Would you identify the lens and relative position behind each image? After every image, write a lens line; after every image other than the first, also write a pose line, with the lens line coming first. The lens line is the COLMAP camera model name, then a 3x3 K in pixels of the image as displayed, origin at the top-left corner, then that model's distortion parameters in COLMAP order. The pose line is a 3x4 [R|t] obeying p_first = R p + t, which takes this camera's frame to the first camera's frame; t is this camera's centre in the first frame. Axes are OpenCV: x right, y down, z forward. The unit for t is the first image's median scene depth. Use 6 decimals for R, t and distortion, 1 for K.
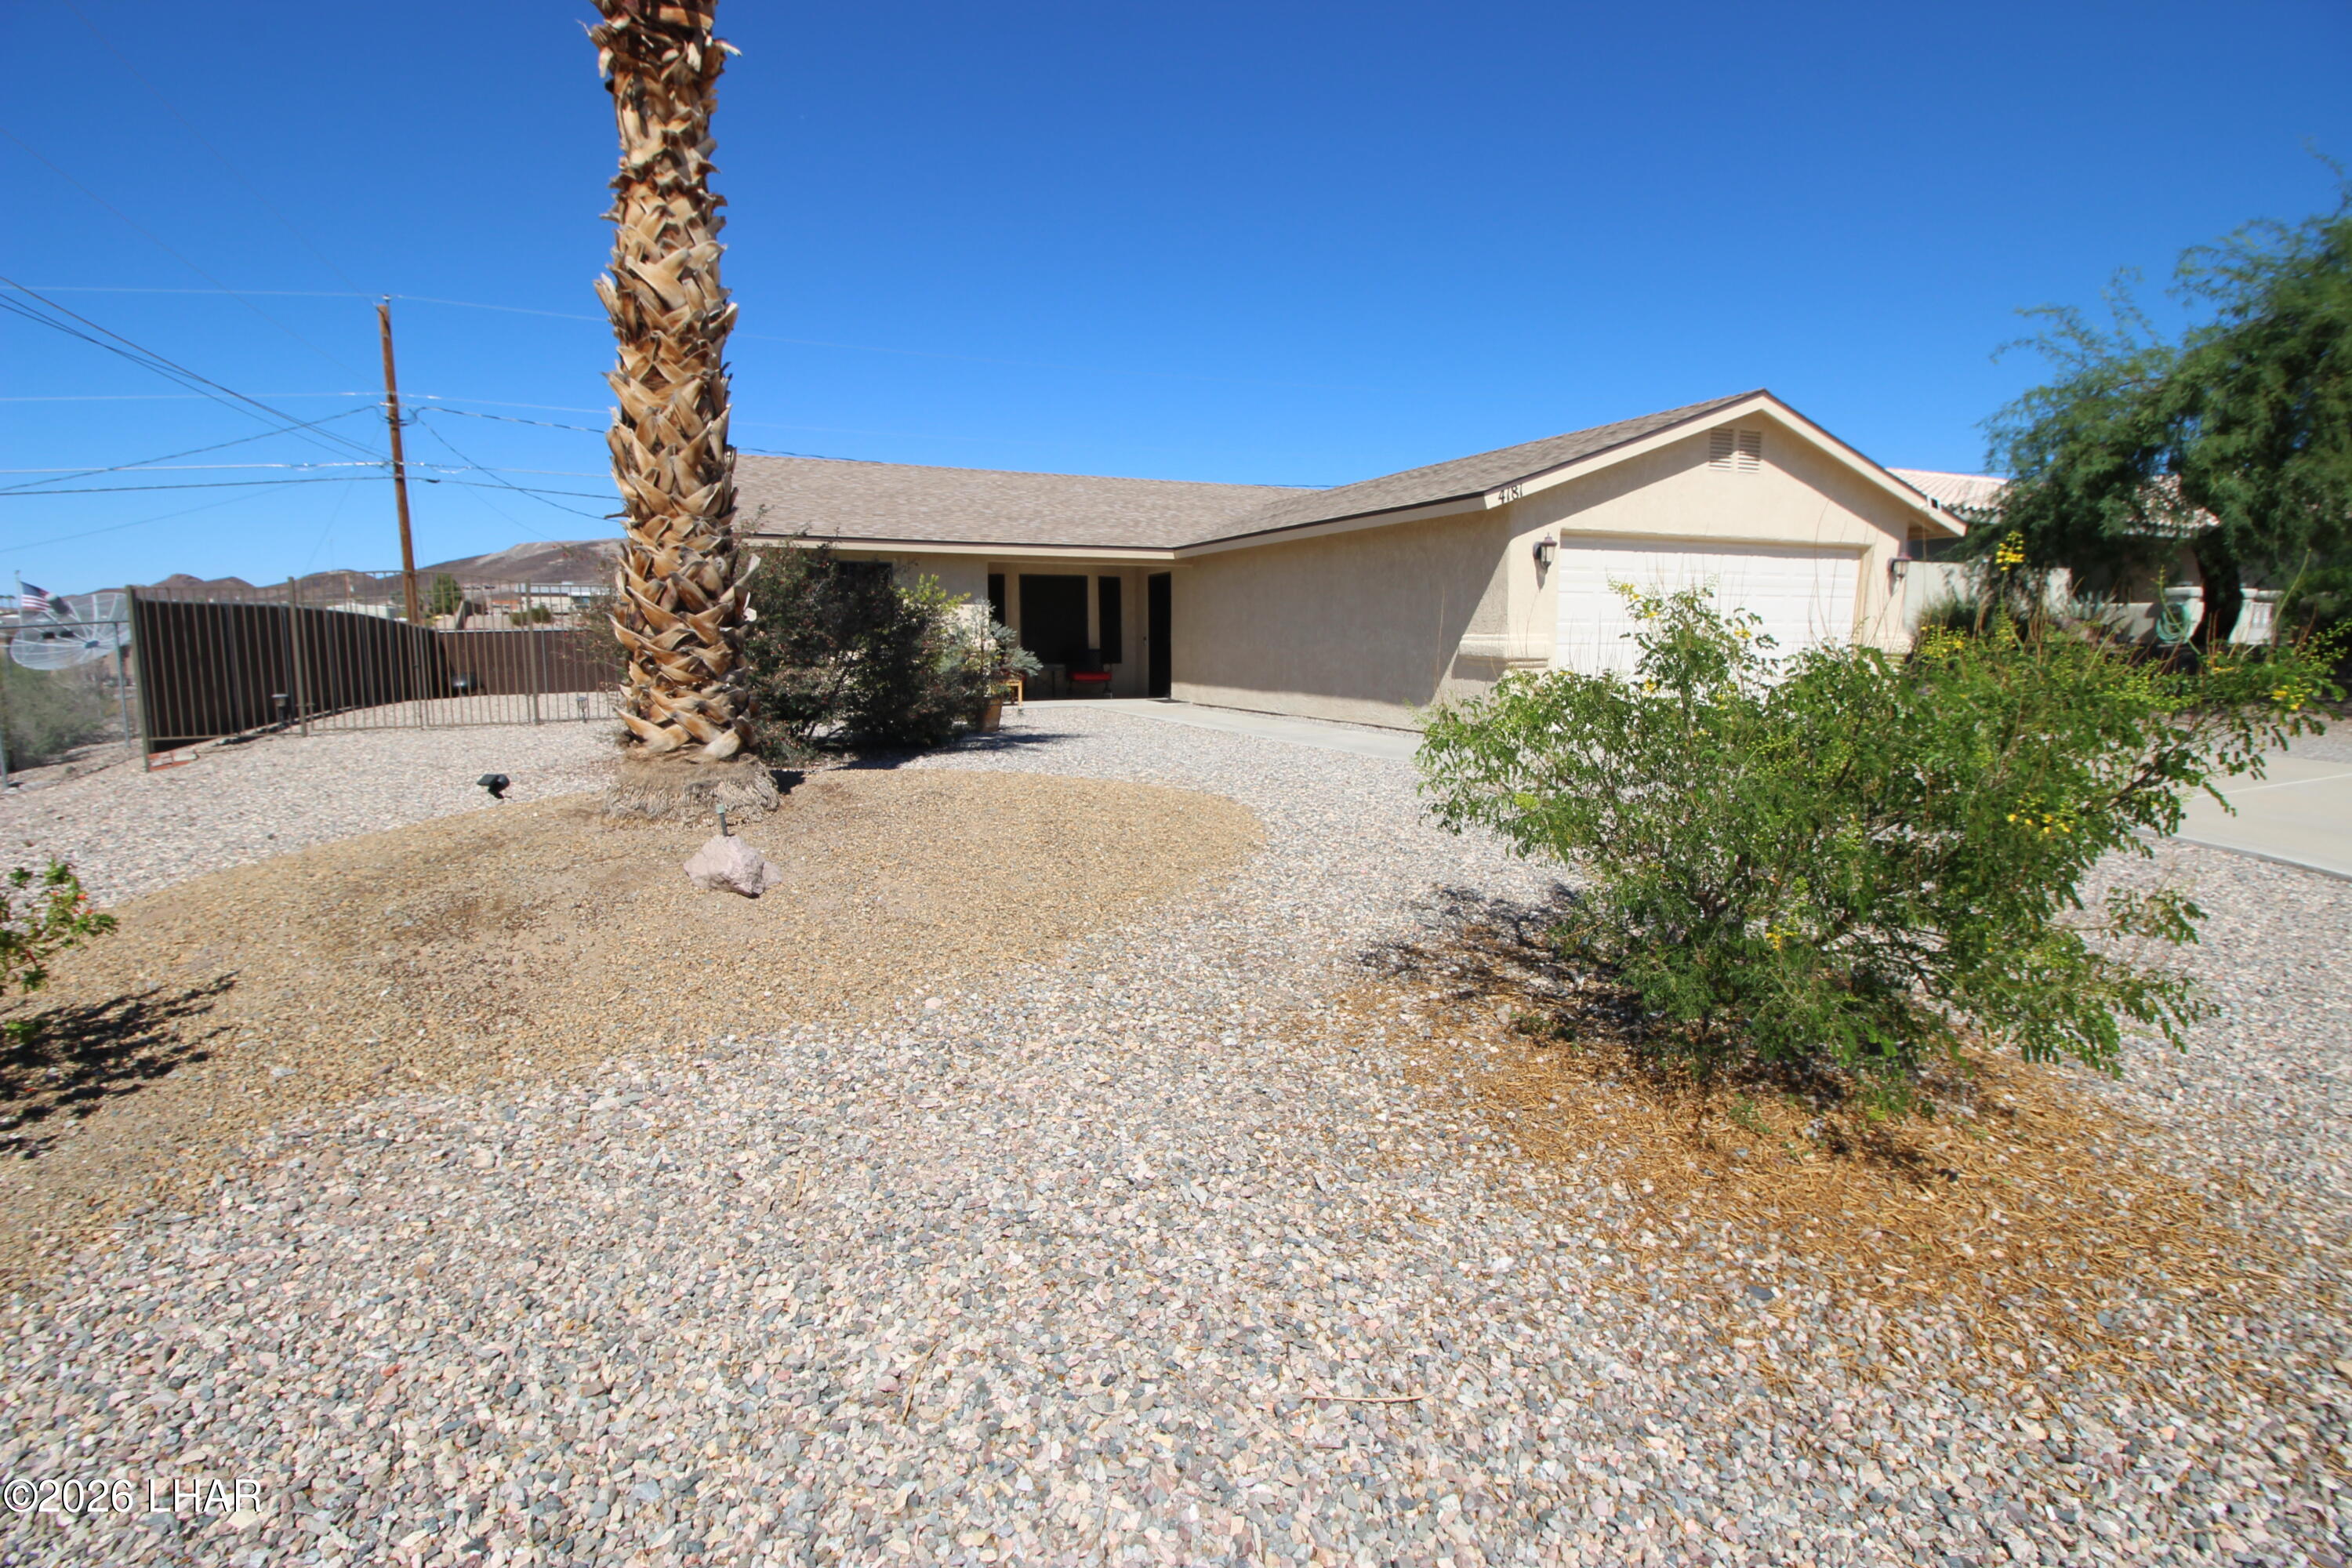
lens RADIAL K [[1088.6, 0, 1172.9], [0, 1088.6, 779.7], [0, 0, 1]] dist [-0.002186, -0.011439]
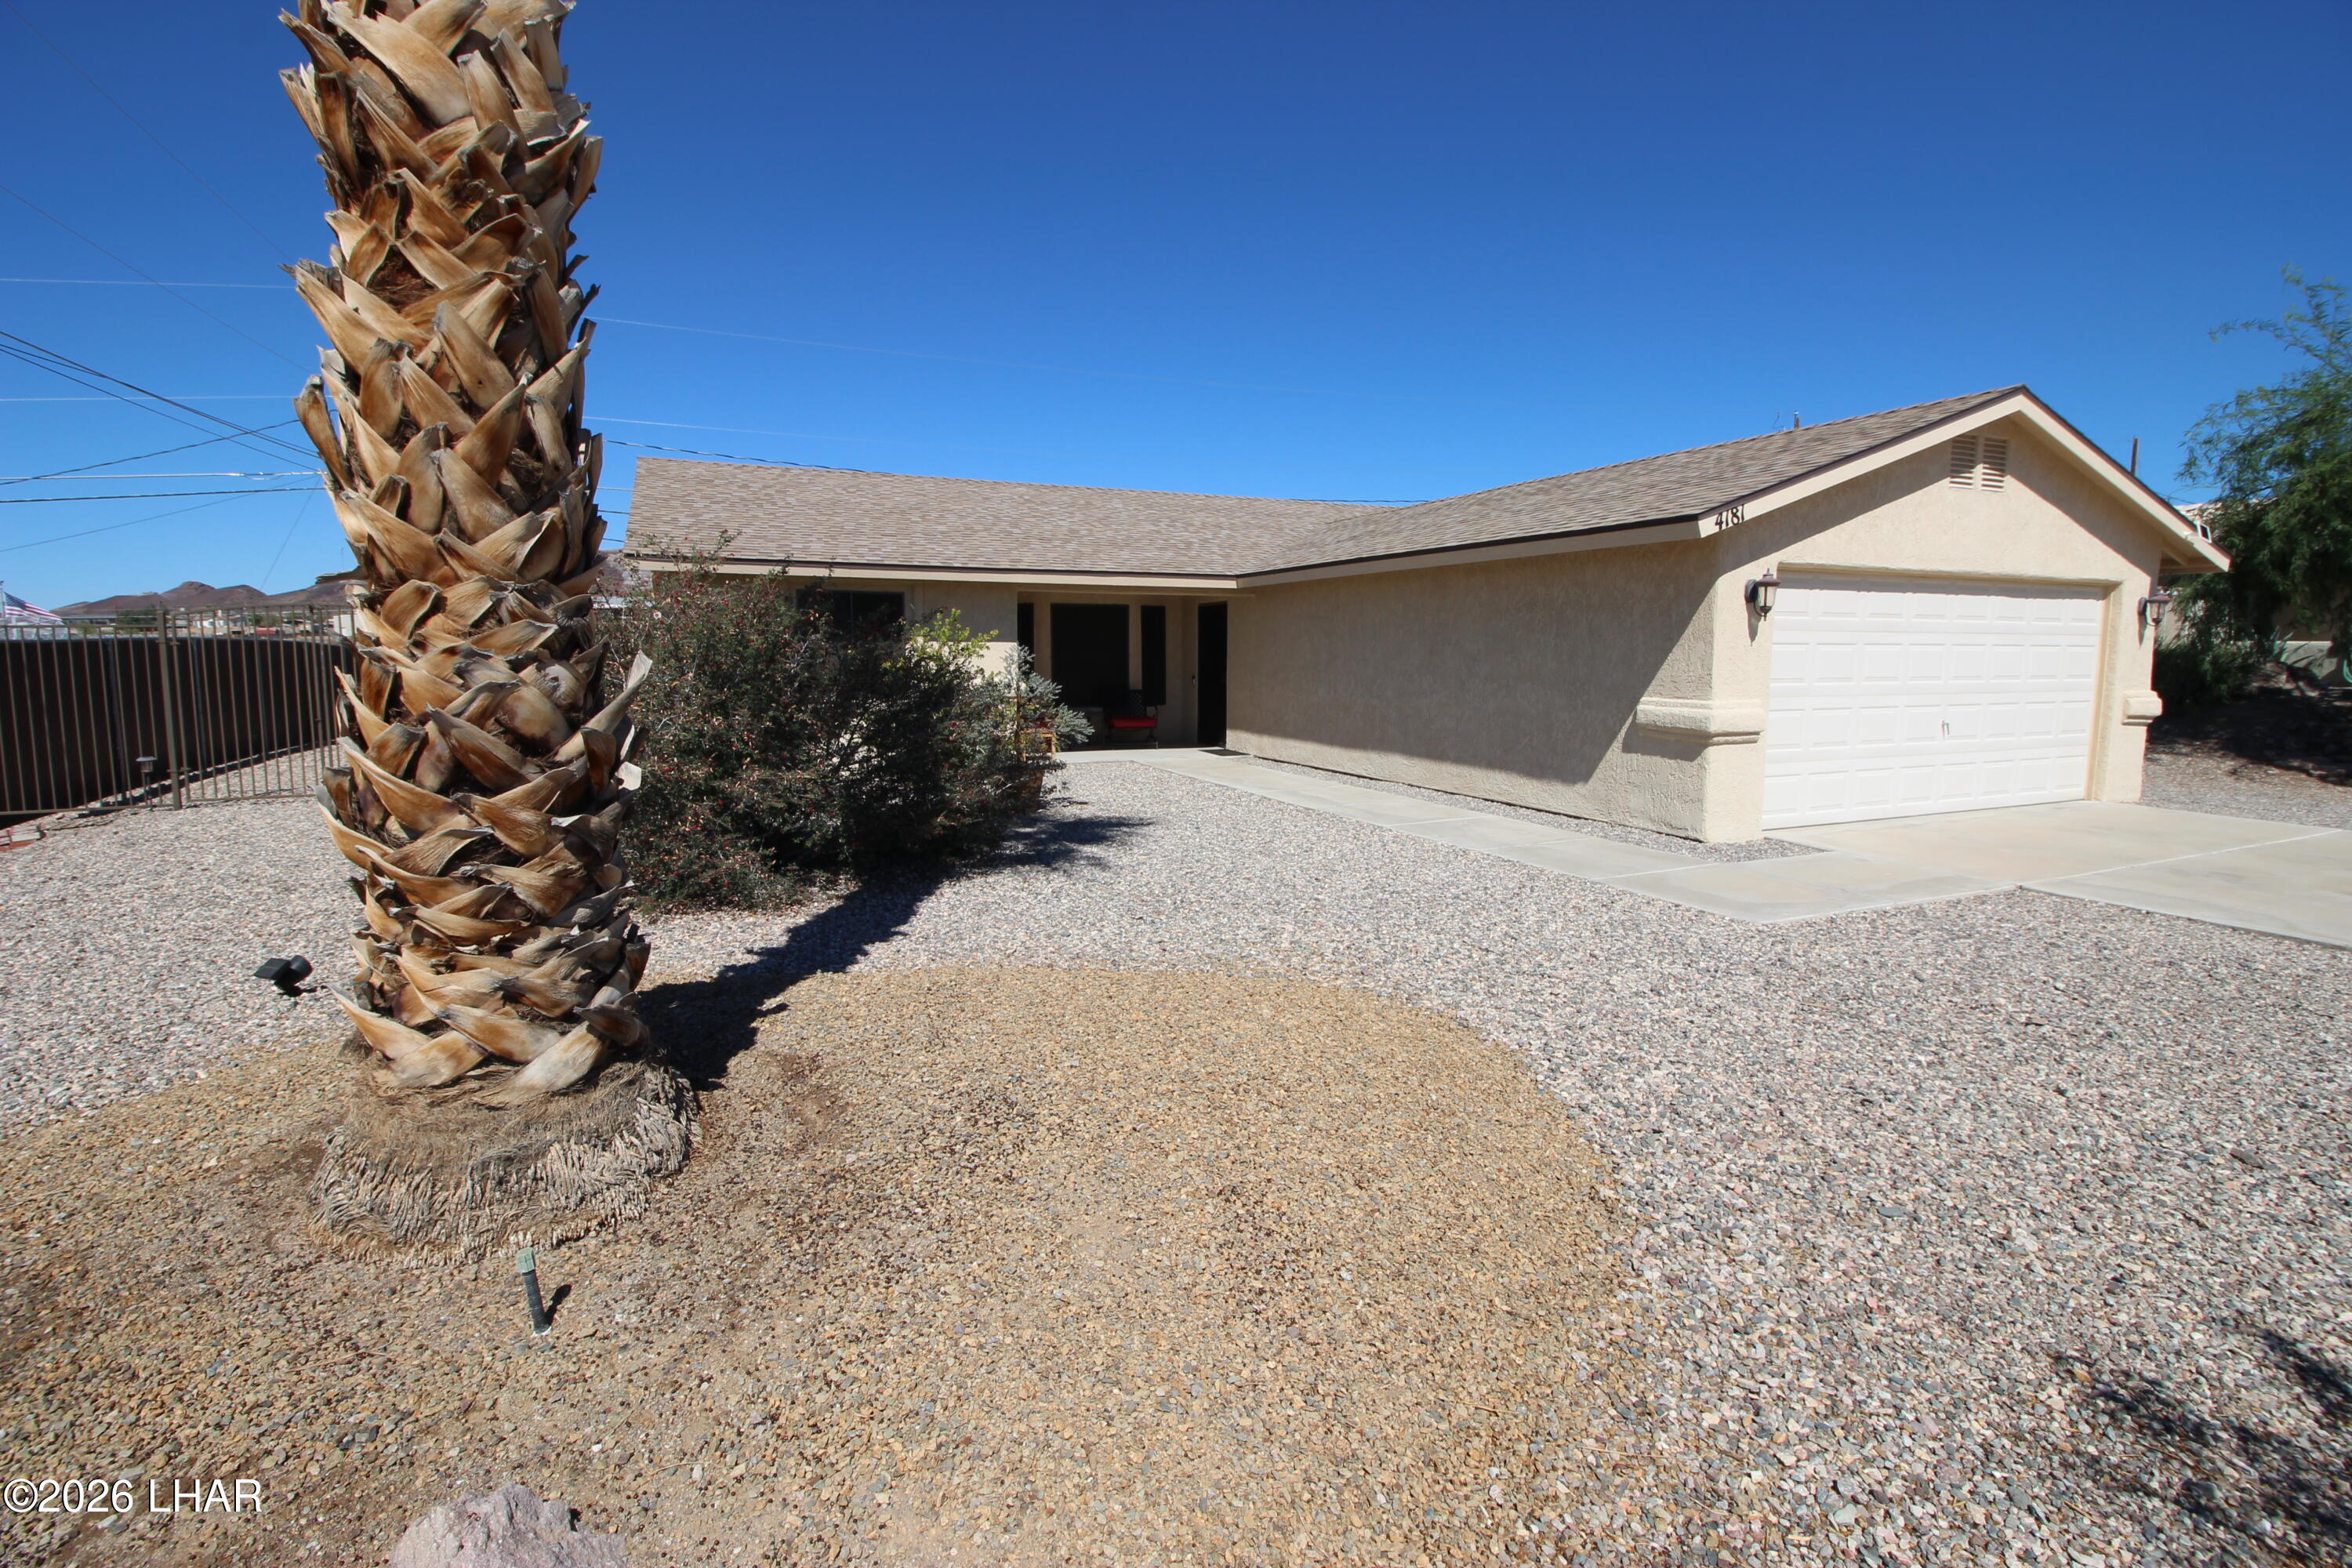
lens RADIAL K [[1088.6, 0, 1177.8], [0, 1088.6, 776.7], [0, 0, 1]] dist [-0.002186, -0.011439]
pose [[0.999987, 0.004860, -0.001576, -0.062242], [-0.004881, 0.999890, -0.013973, -0.064308], [0.001508, 0.013980, 0.999901, 0.225339]]
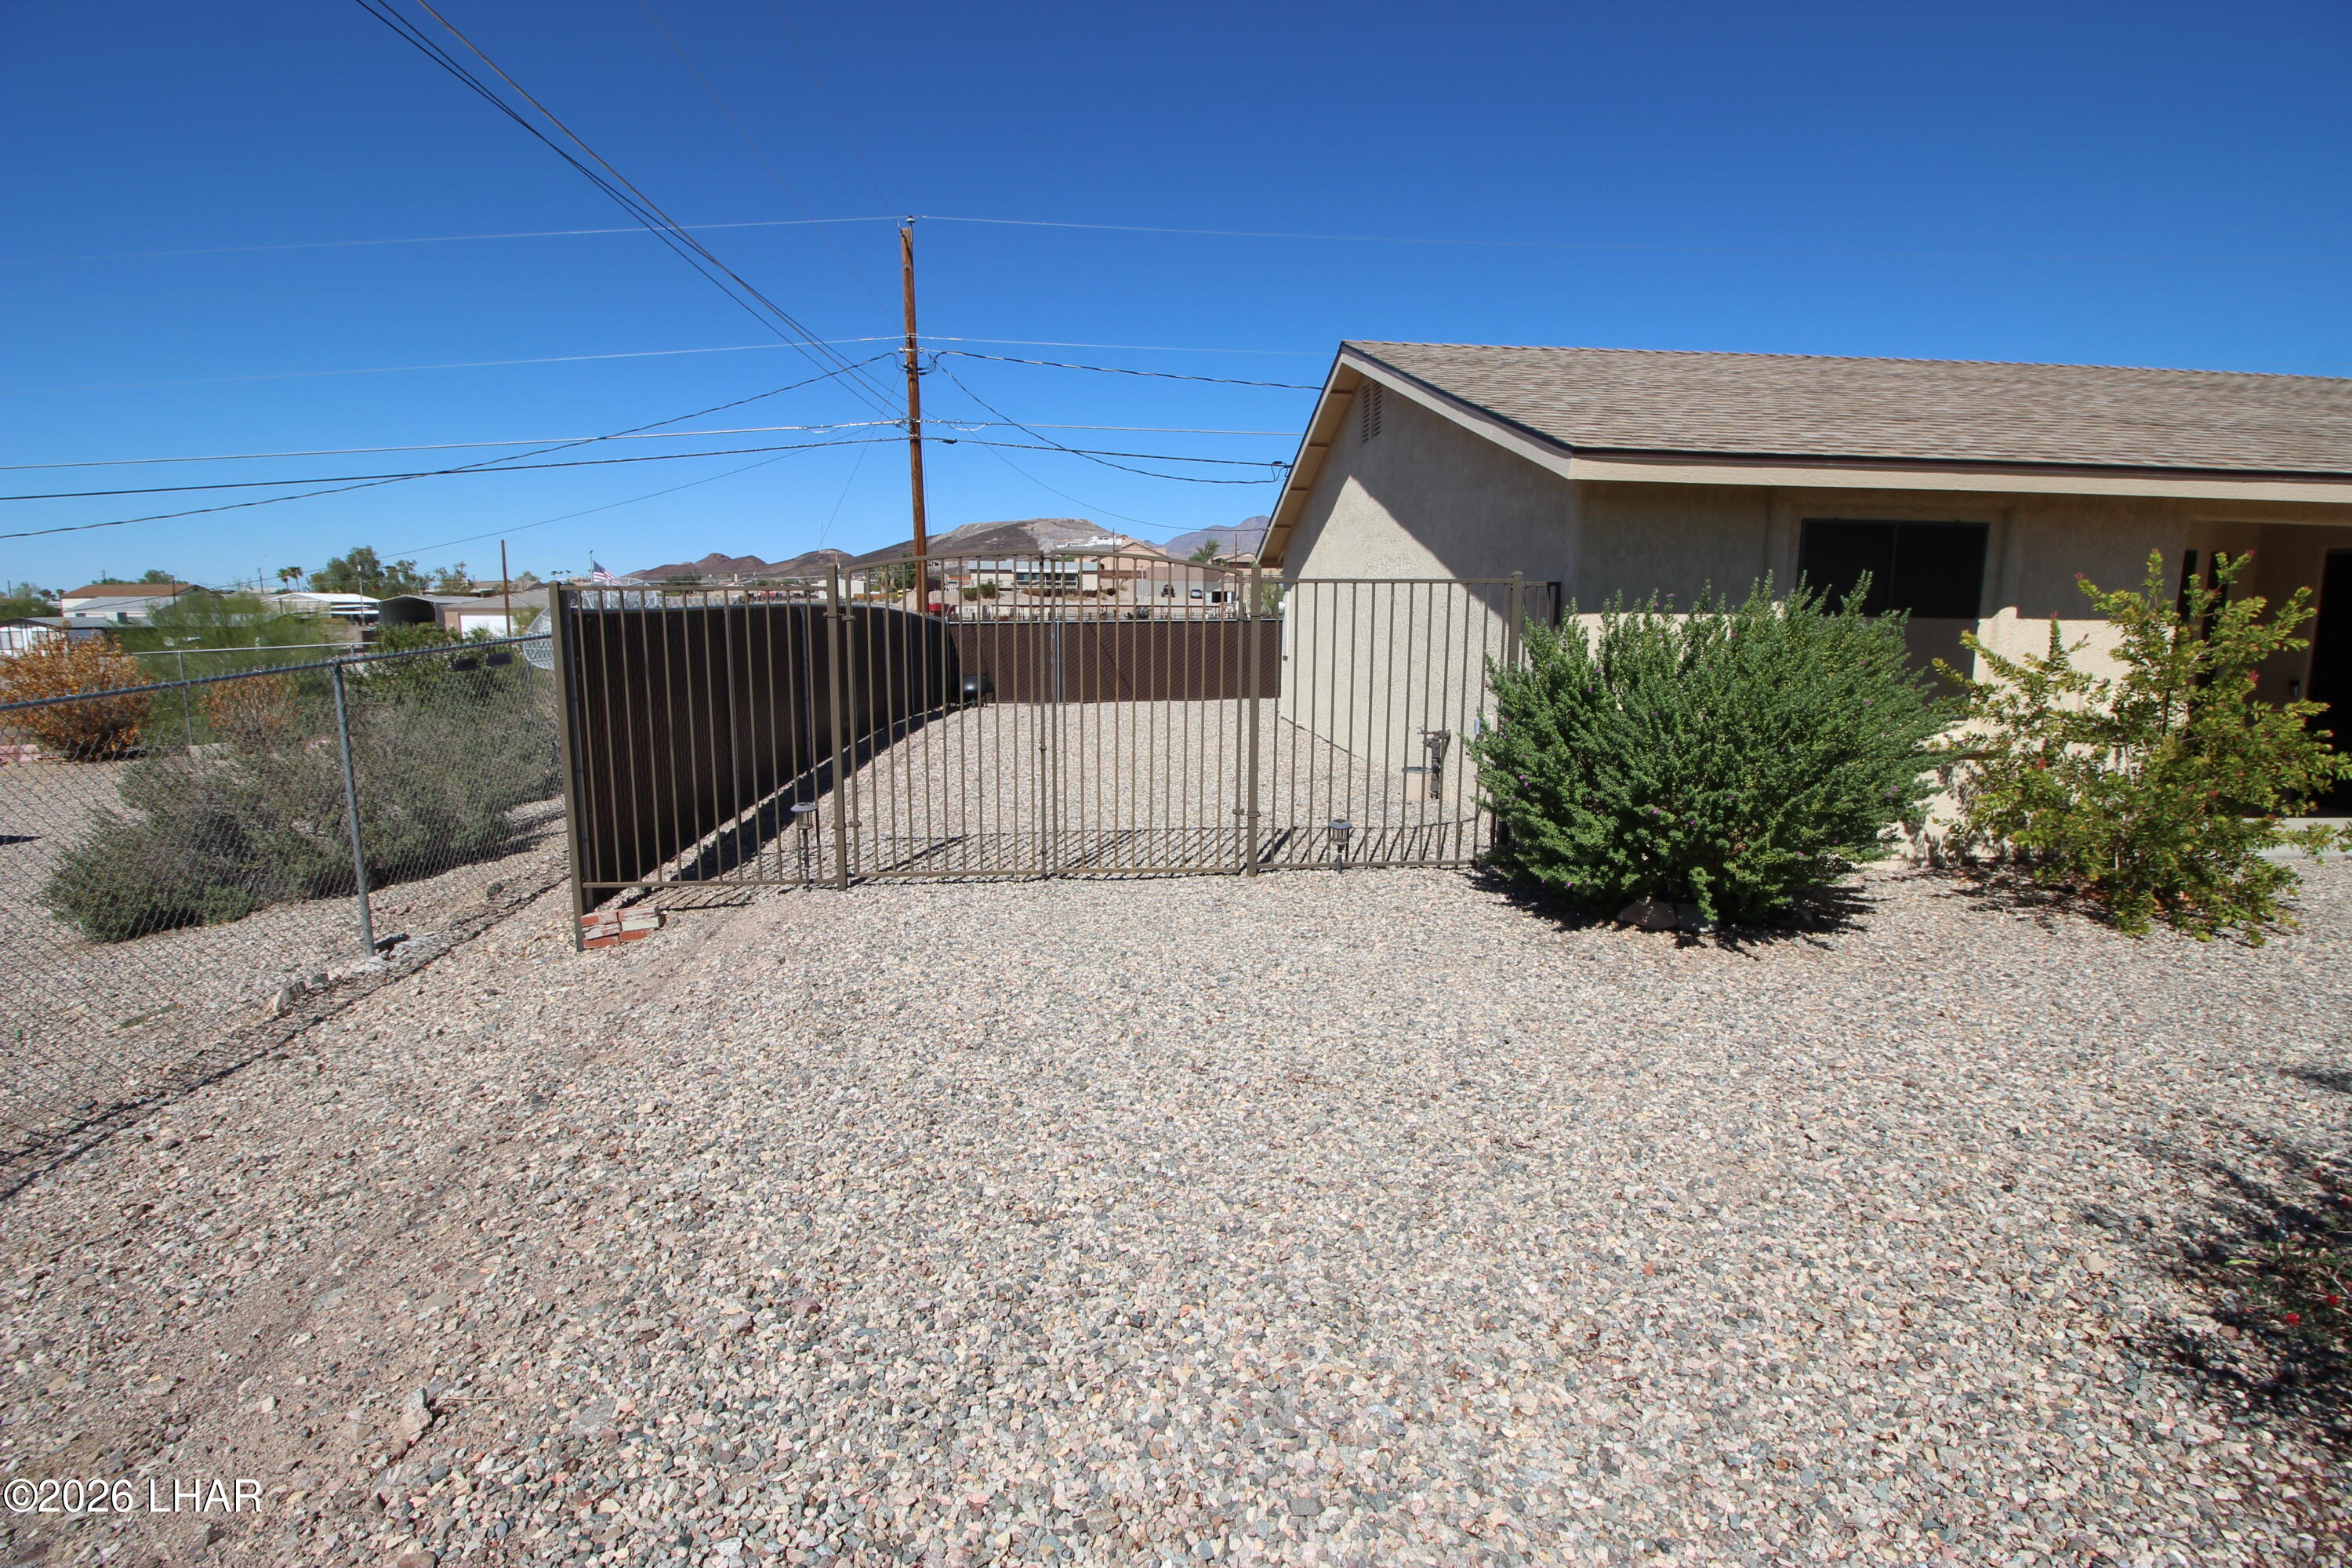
lens RADIAL K [[1088.6, 0, 1176.7], [0, 1088.6, 787.7], [0, 0, 1]] dist [-0.002186, -0.011439]
pose [[0.941771, 0.062601, -0.330375, -0.568202], [-0.052742, 0.997857, 0.038731, -0.129610], [0.332092, -0.019051, 0.943055, 0.666122]]
